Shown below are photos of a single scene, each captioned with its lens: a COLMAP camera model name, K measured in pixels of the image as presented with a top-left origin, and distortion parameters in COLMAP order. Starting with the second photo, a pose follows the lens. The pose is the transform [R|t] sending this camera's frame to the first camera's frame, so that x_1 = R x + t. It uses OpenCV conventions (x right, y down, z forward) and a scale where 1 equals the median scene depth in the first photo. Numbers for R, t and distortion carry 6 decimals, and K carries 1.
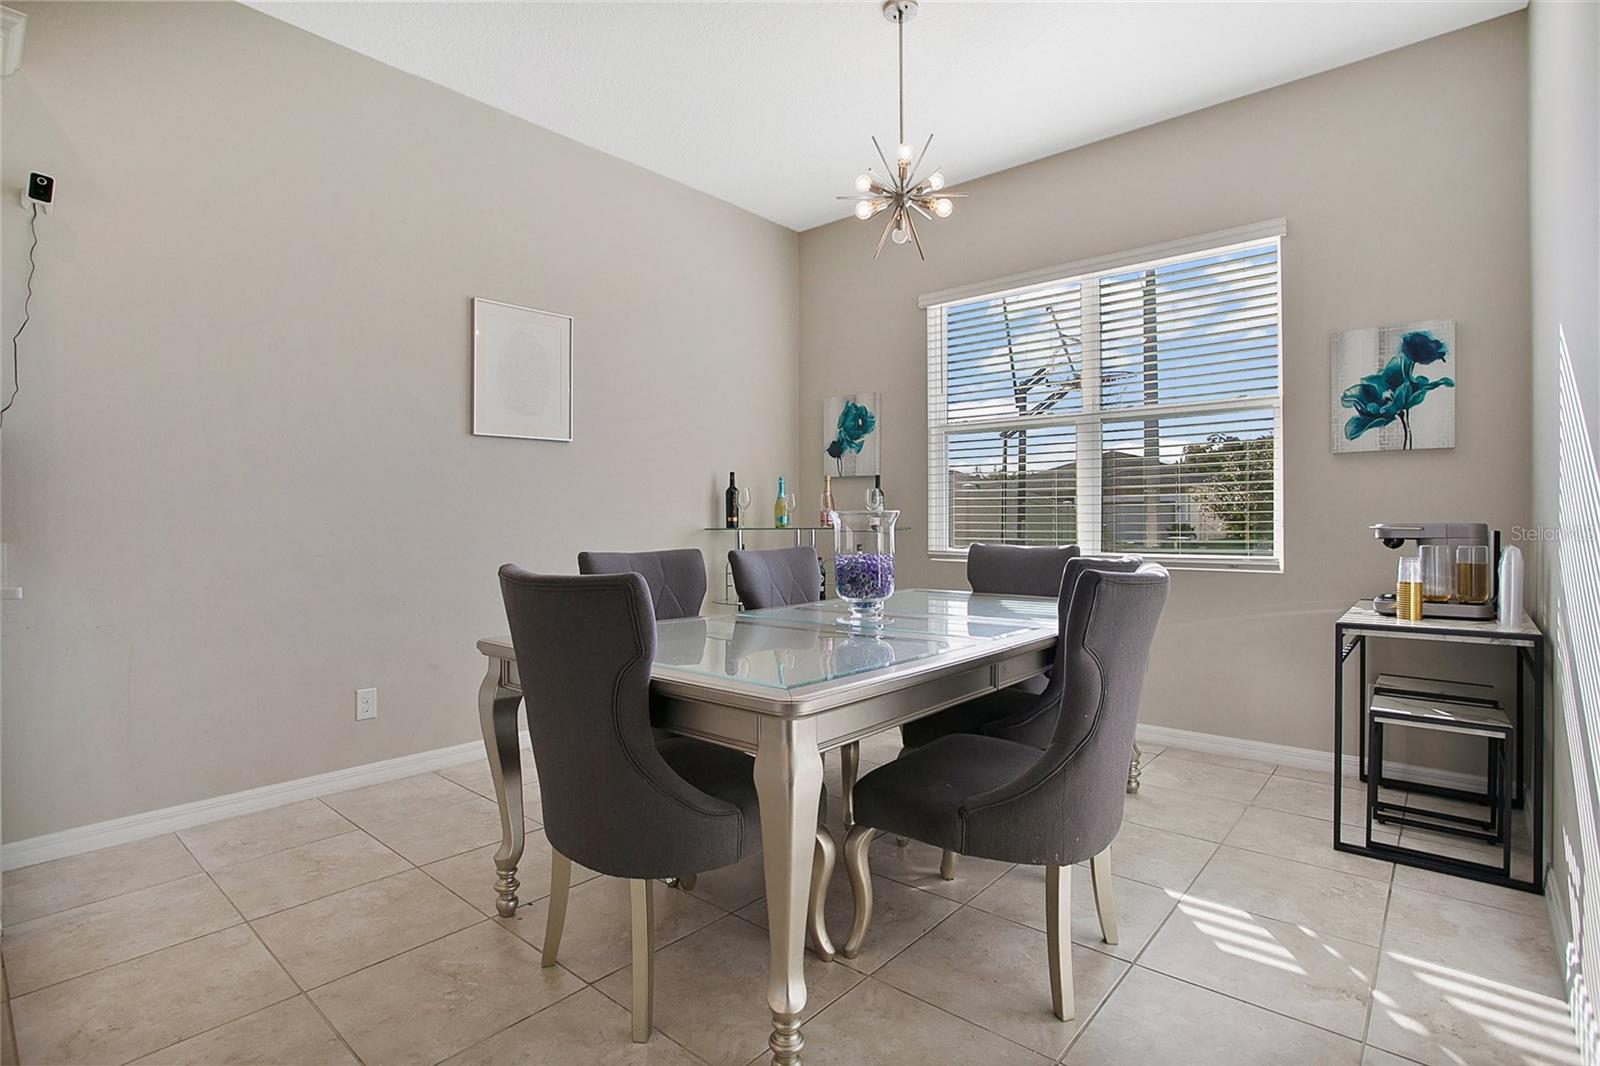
lens RADIAL K [[792.8, 0, 781.3], [0, 792.8, 521.5], [0, 0, 1]] dist [-0.041834, 0.000927]
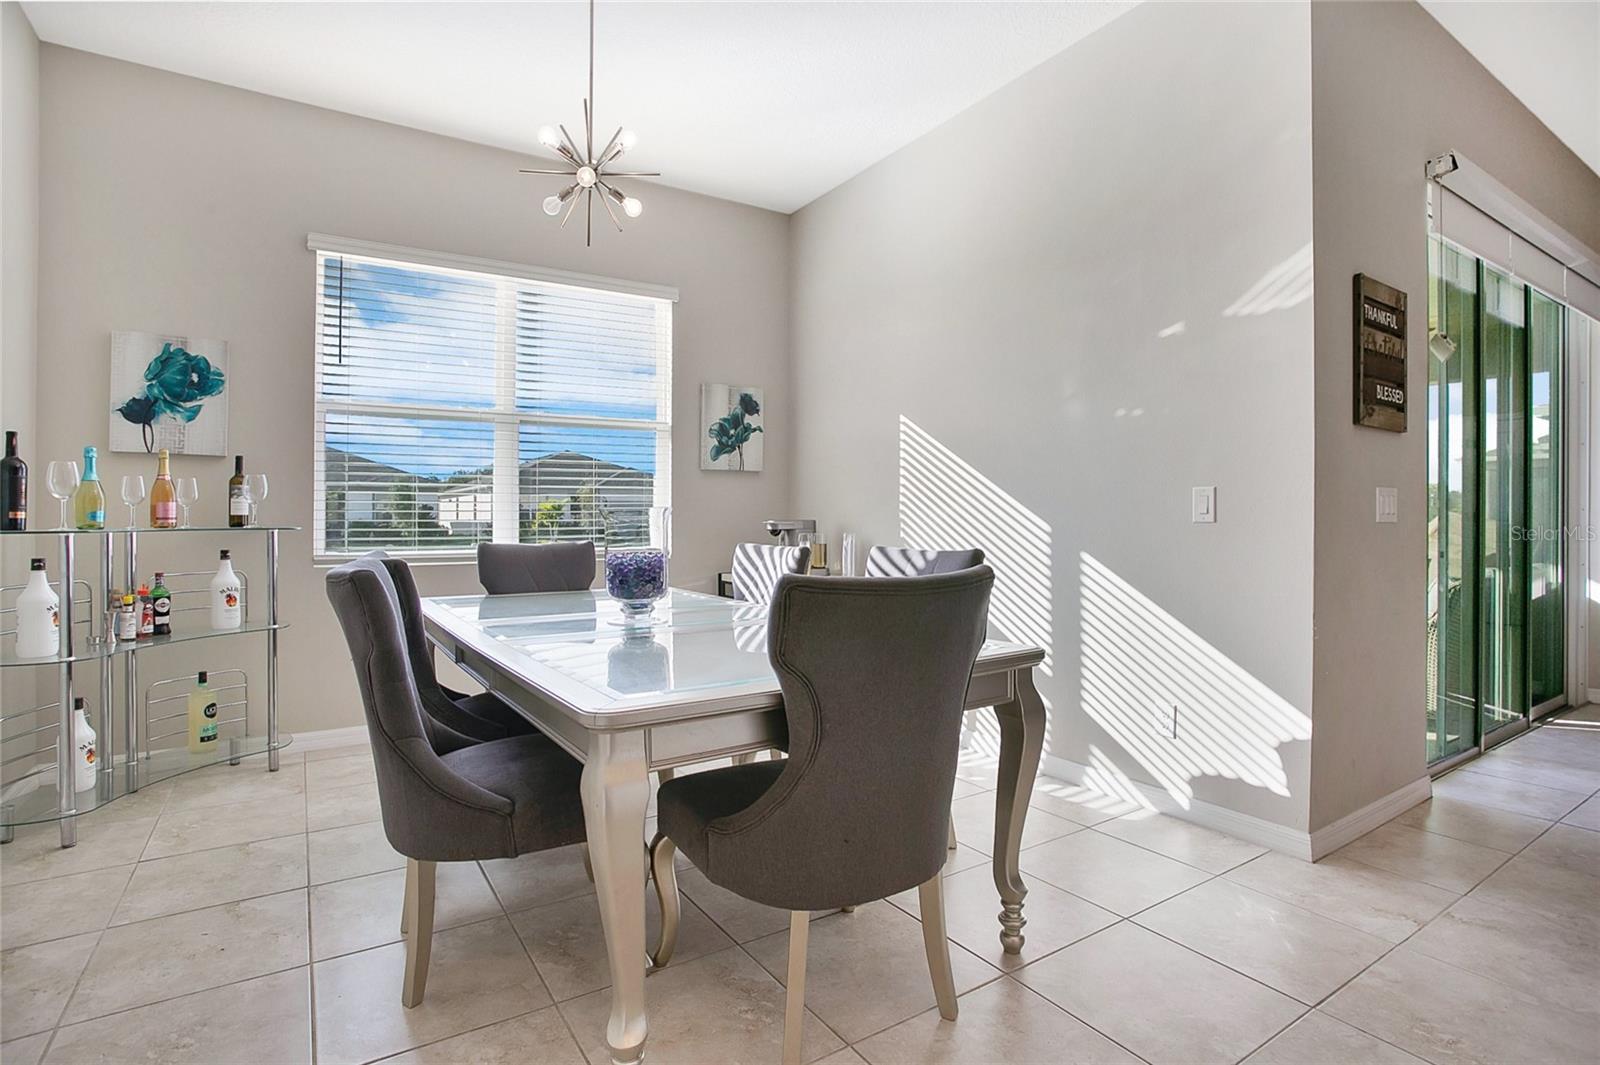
lens RADIAL K [[792.8, 0, 781.3], [0, 792.8, 521.0], [0, 0, 1]] dist [-0.041834, 0.000927]
pose [[0.287734, -0.003929, 0.957702, -0.619605], [0.000826, 0.999992, 0.003854, -0.000712], [-0.957710, -0.000318, 0.287735, 0.460918]]
